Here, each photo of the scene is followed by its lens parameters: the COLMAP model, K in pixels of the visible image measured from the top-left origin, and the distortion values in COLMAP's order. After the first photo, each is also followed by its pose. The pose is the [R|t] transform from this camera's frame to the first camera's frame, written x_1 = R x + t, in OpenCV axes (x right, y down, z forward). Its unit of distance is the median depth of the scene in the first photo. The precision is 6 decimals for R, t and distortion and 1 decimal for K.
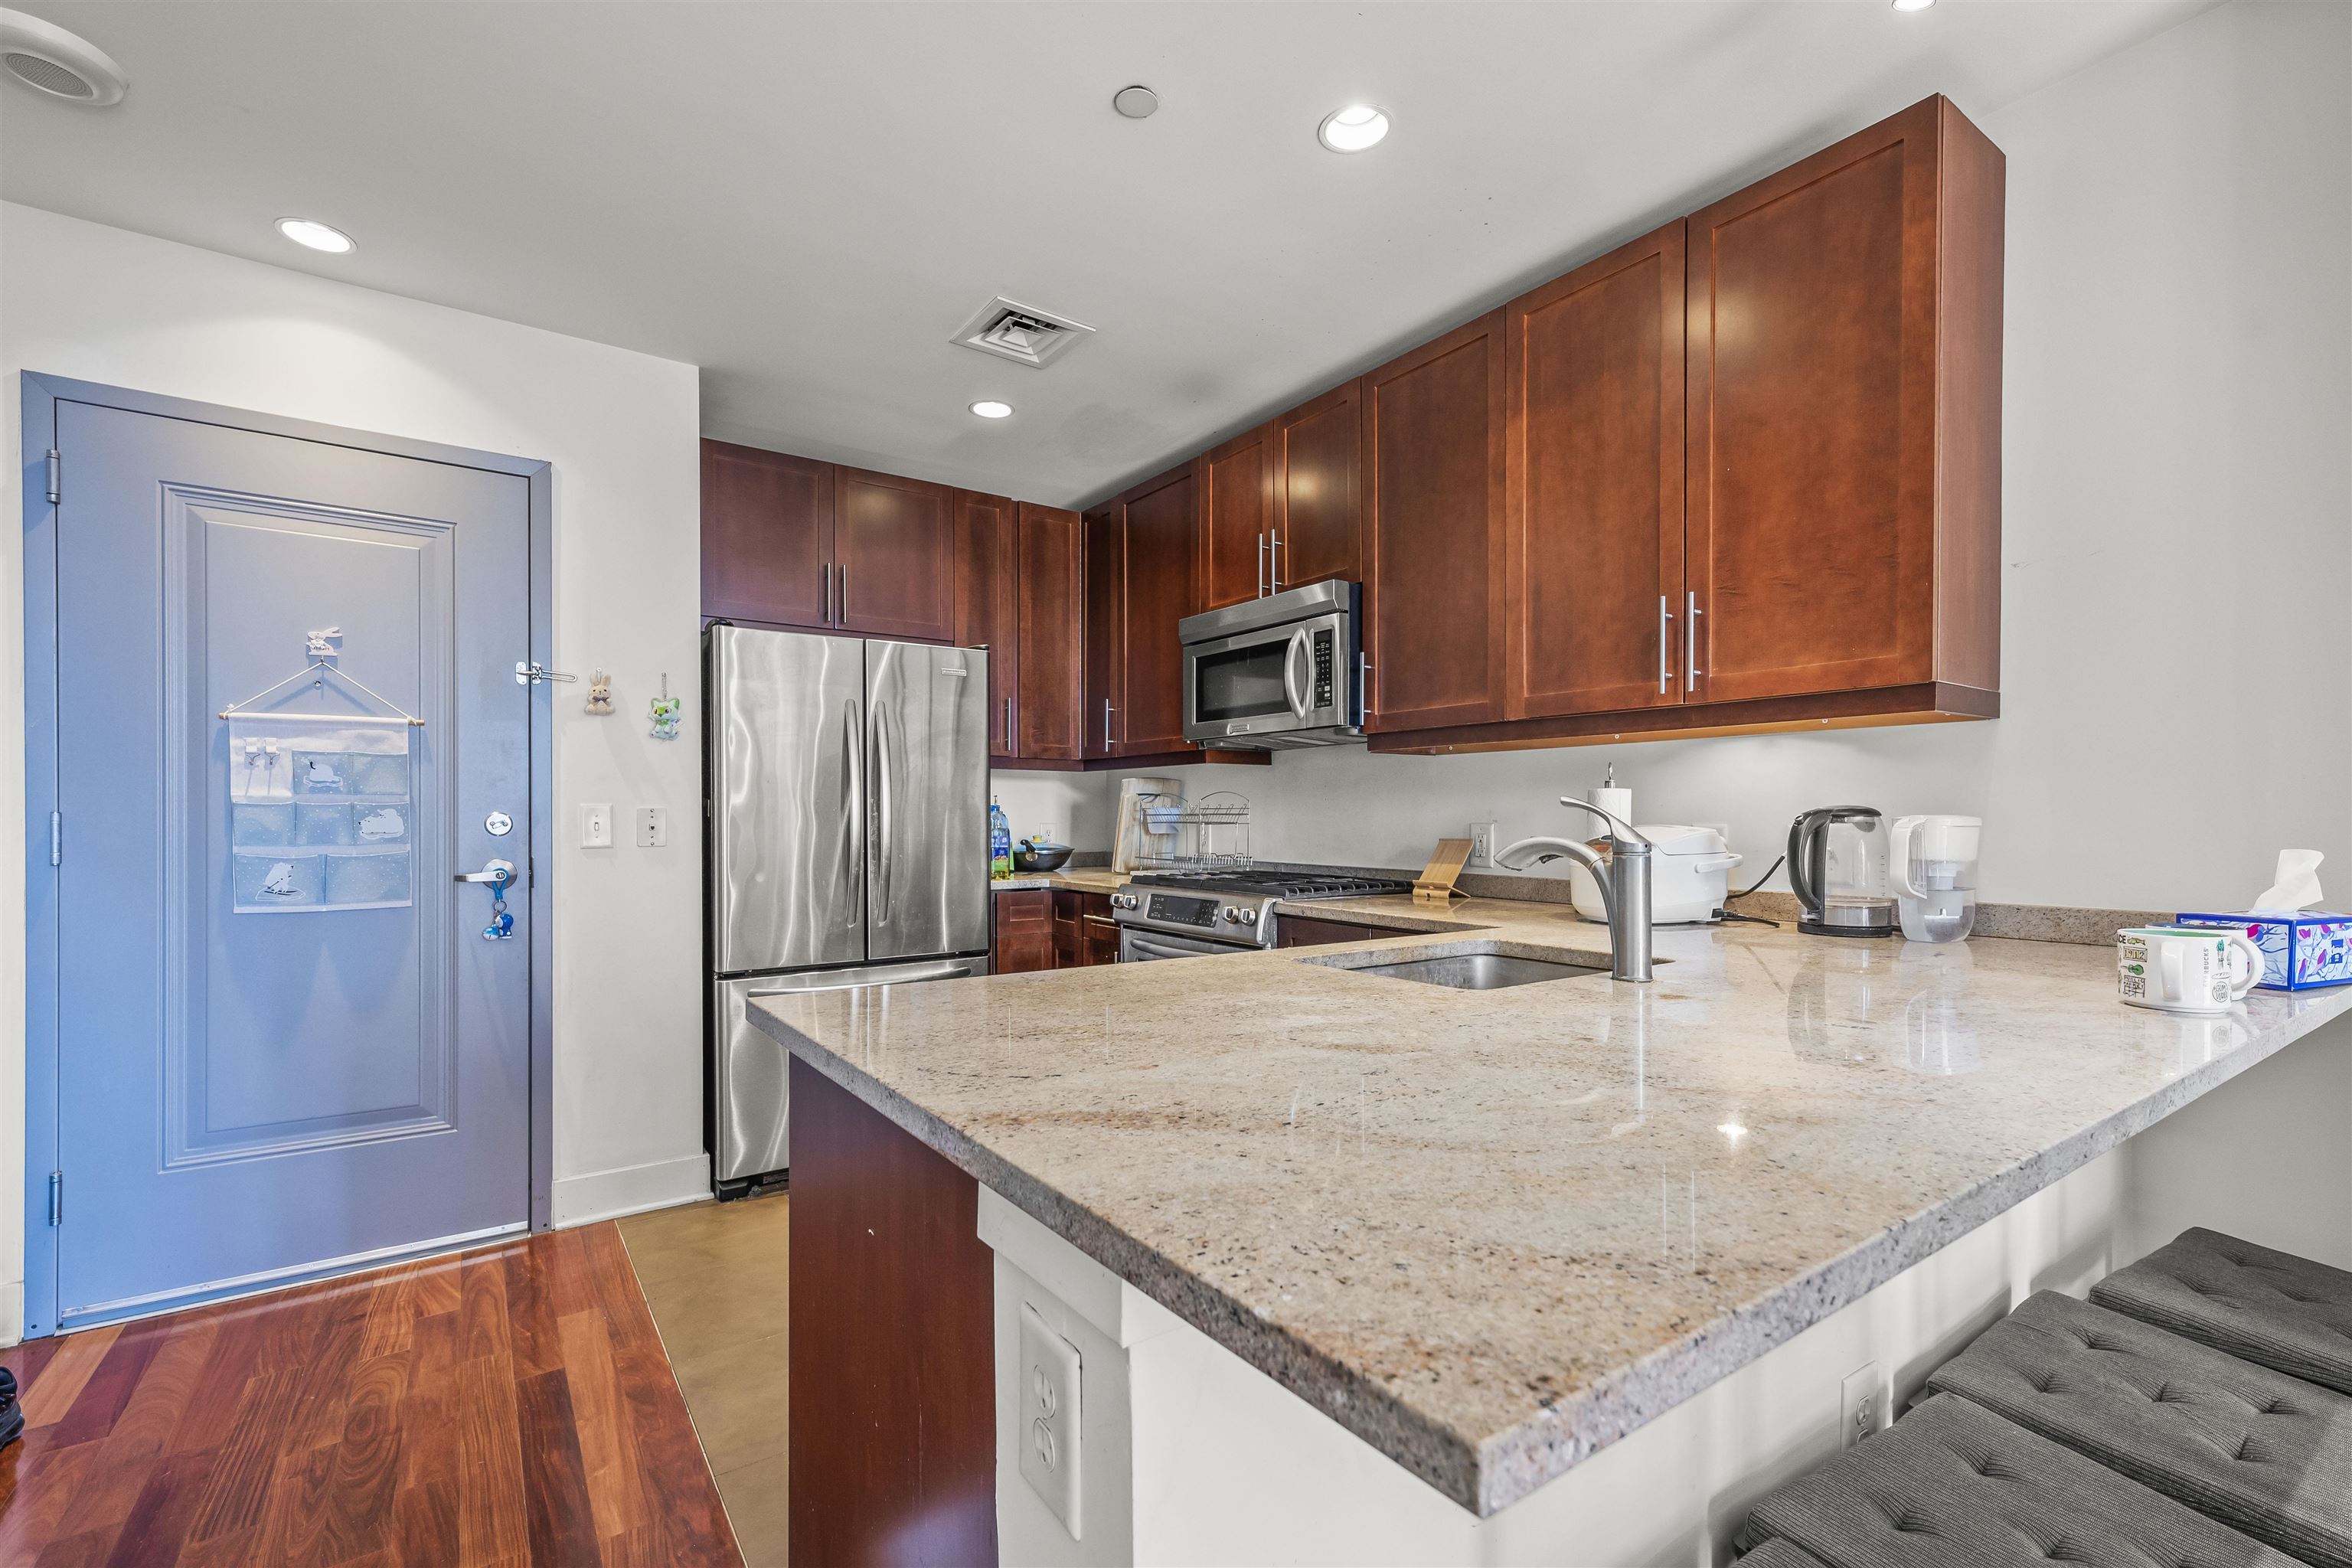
lens RADIAL K [[1013.1, 0, 1176.8], [0, 1013.1, 822.9], [0, 0, 1]] dist [0.002513, 0.000347]
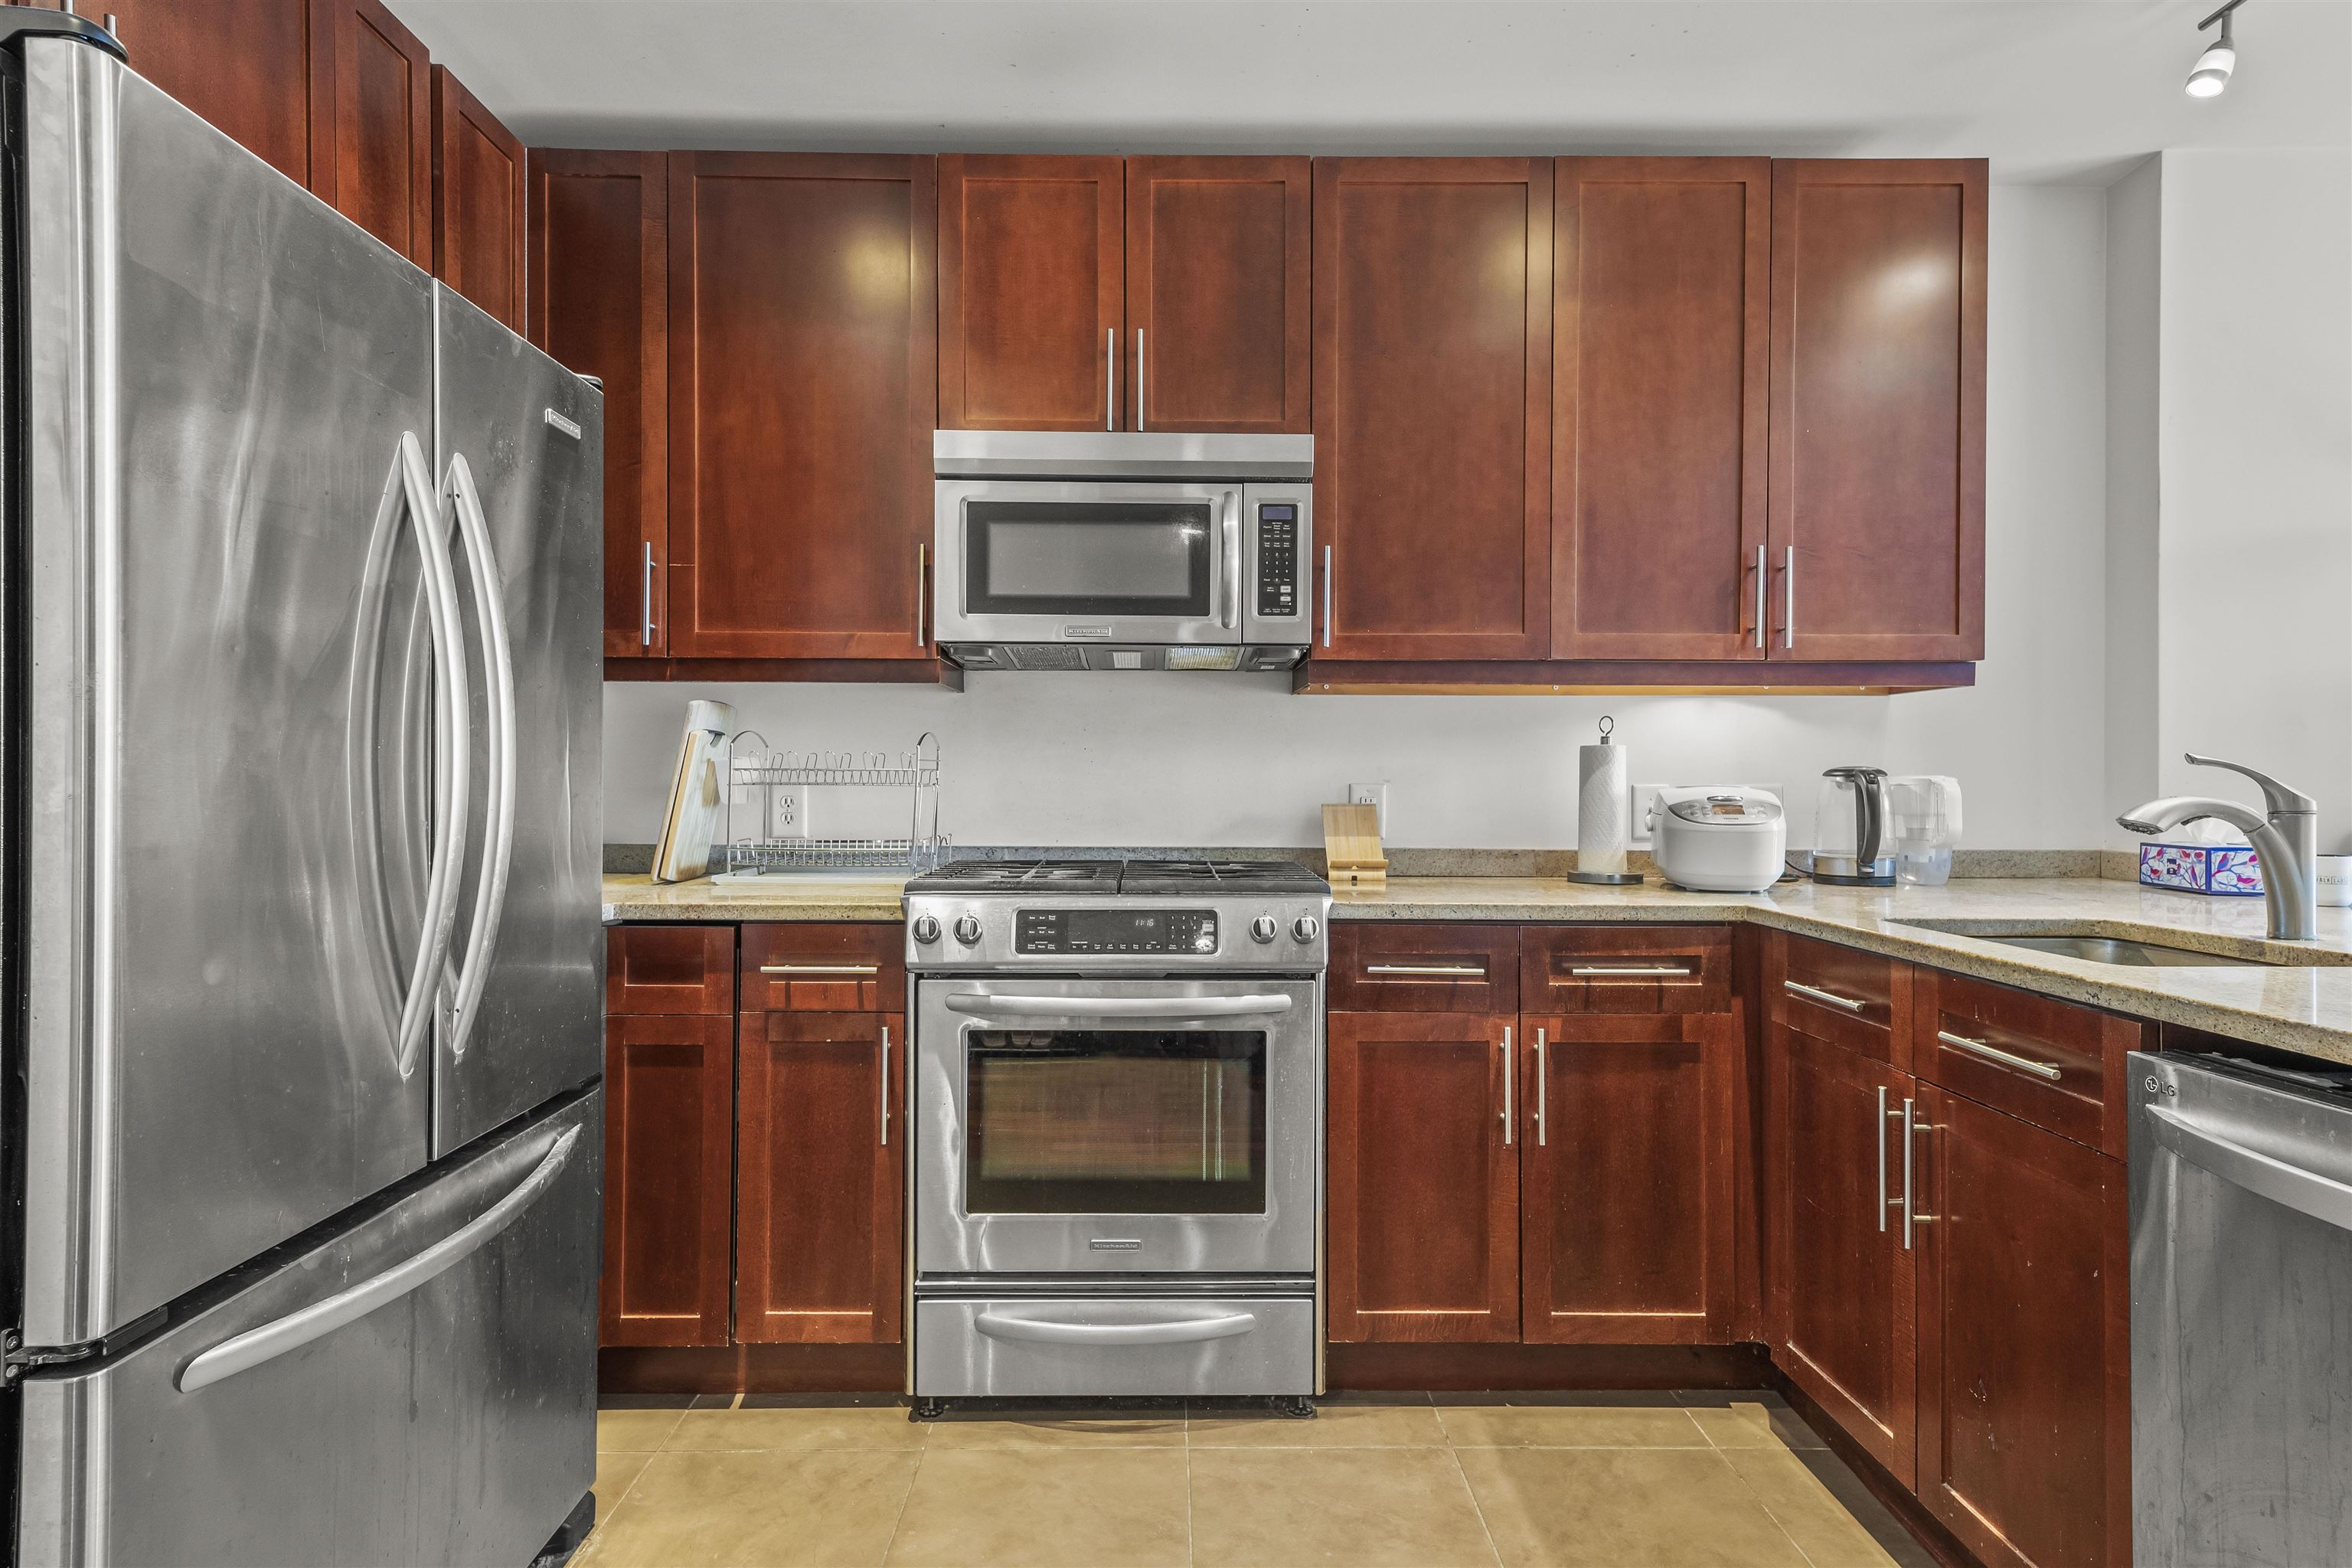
lens RADIAL K [[1156.8, 0, 1176.0], [0, 1156.8, 784.0], [0, 0, 1]] dist [0.002794, 0.000116]
pose [[0.578573, -0.002006, 0.815628, -0.574781], [0.002554, 0.999997, 0.000648, -0.000260], [-0.815626, 0.001708, 0.578576, 0.642505]]
